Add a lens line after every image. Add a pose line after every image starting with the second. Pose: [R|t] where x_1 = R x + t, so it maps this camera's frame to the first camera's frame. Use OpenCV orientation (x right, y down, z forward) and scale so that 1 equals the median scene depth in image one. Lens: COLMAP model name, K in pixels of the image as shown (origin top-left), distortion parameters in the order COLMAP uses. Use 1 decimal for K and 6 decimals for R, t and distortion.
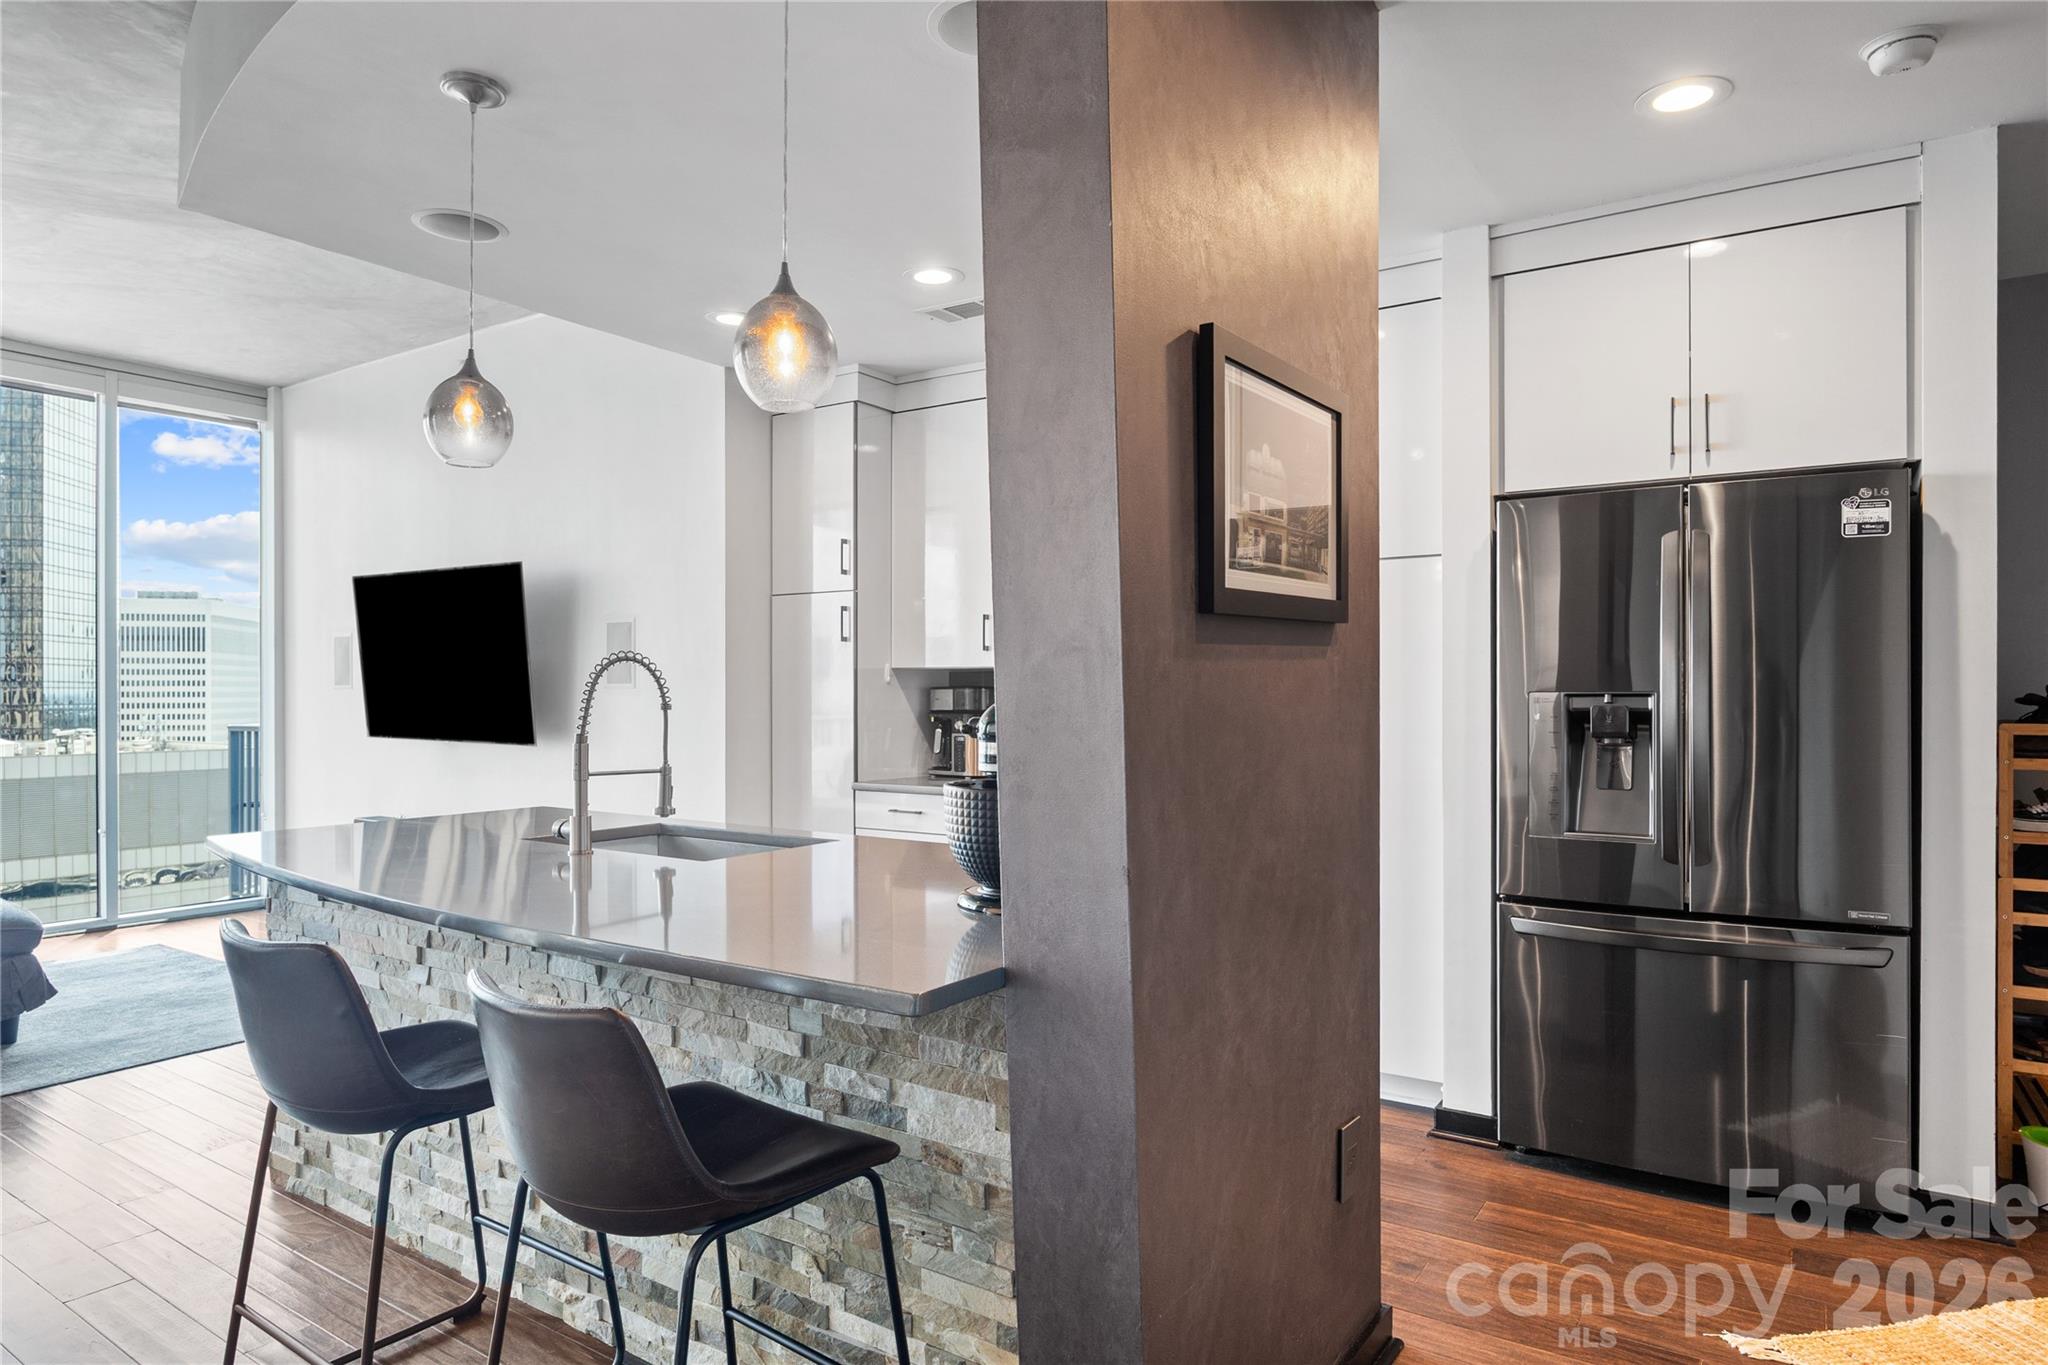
lens RADIAL K [[1199.8, 0, 1031.7], [0, 1199.8, 694.2], [0, 0, 1]] dist [-0.006053, -0.001296]
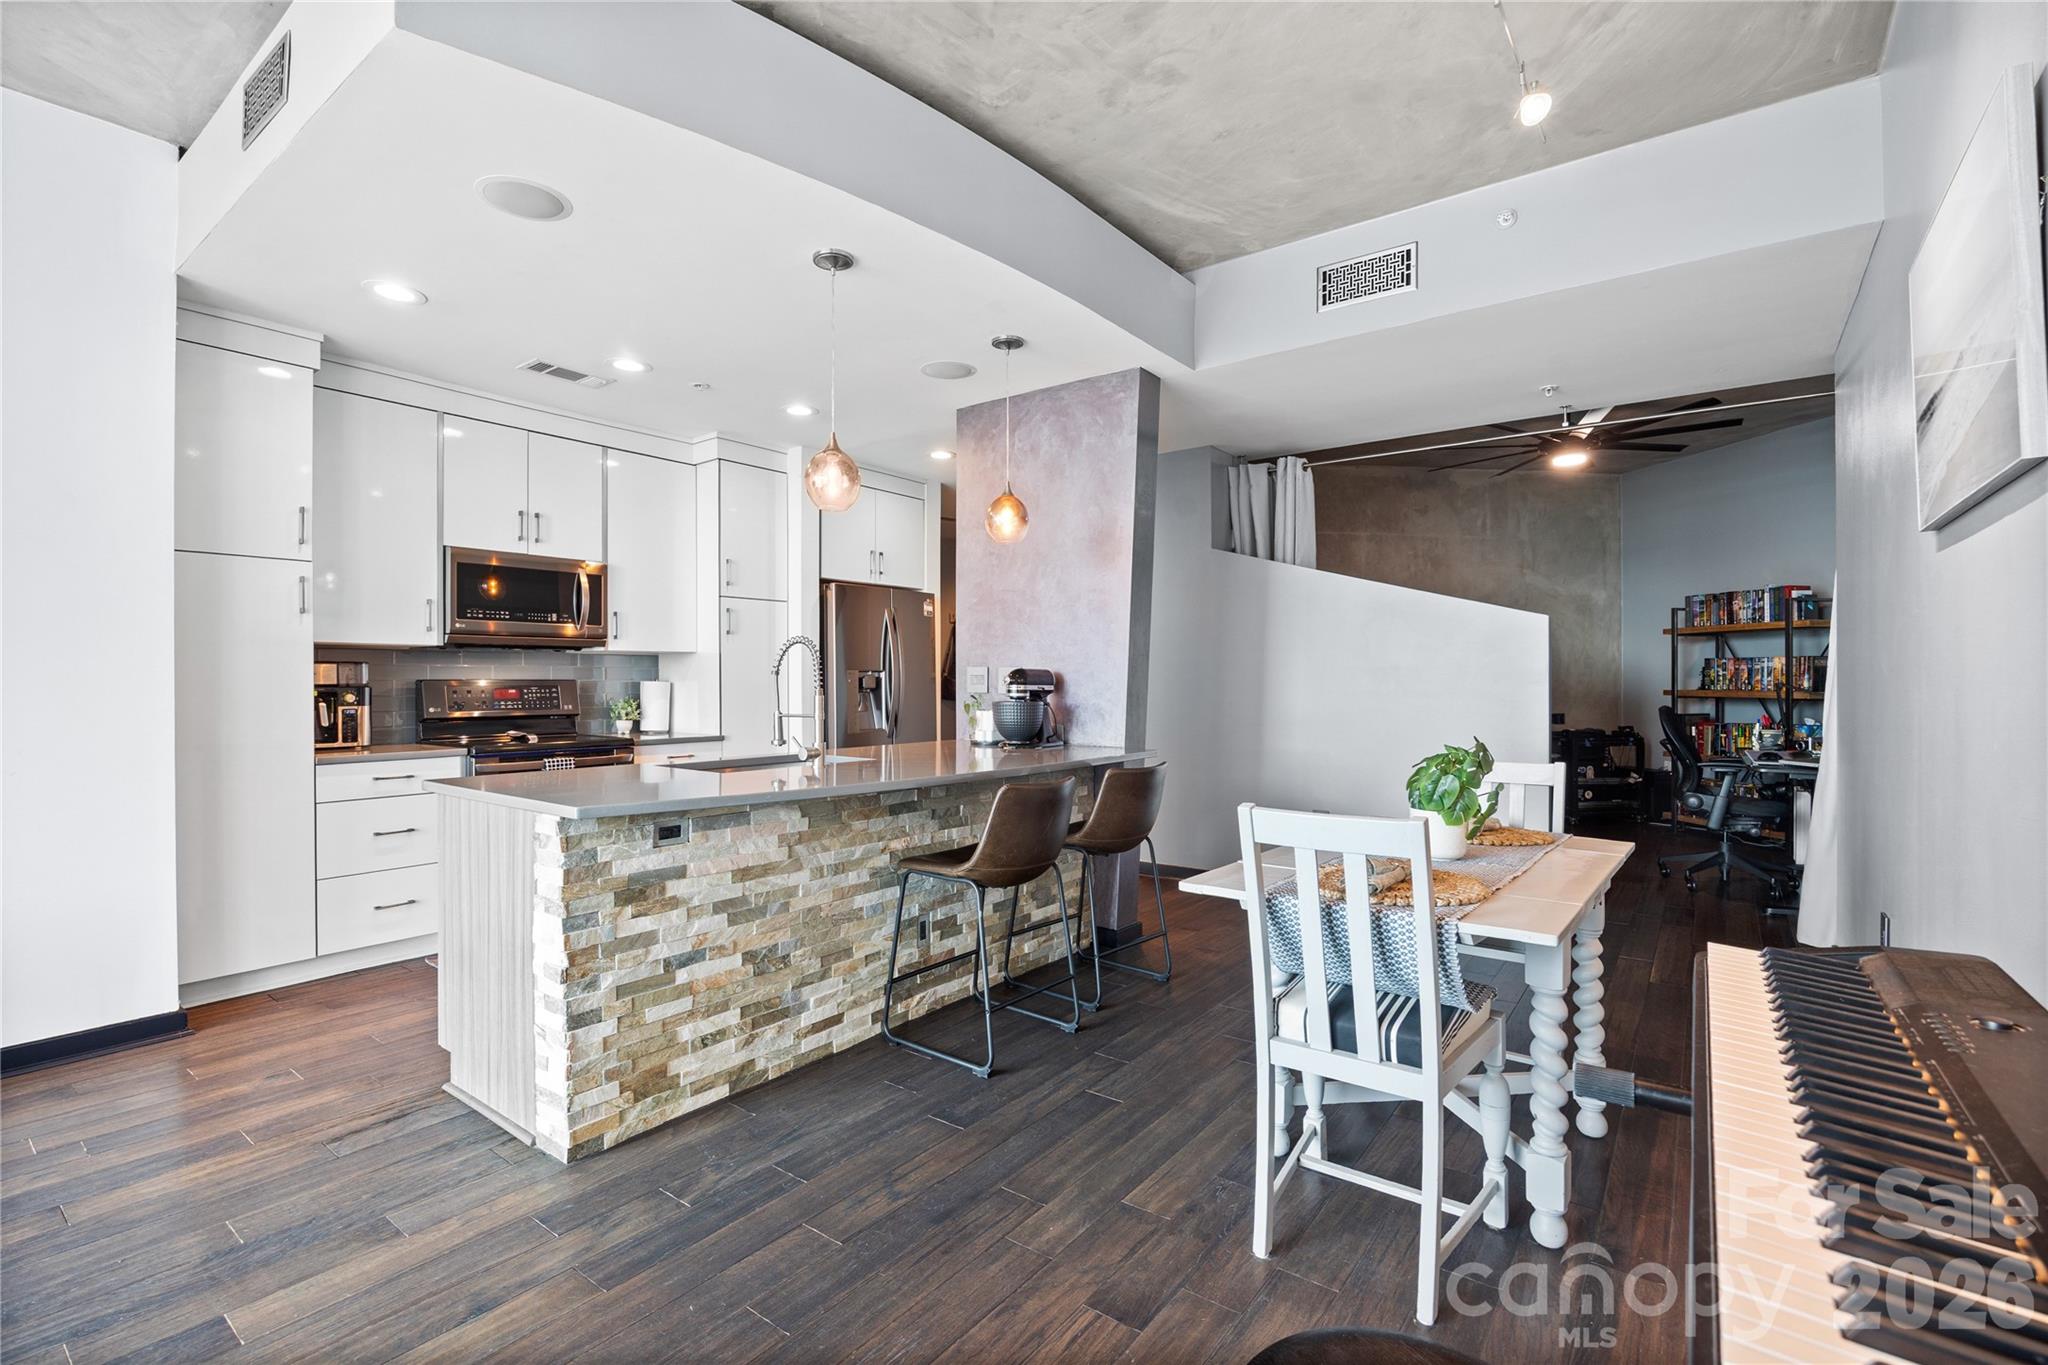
lens RADIAL K [[918.7, 0, 1024.0], [0, 918.7, 682.5], [0, 0, 1]] dist [-0.016630, 0.000813]
pose [[0.057051, -0.004046, 0.998363, -1.295684], [0.002540, 0.999989, 0.003908, 0.016394], [-0.998368, 0.002313, 0.057061, 0.565474]]
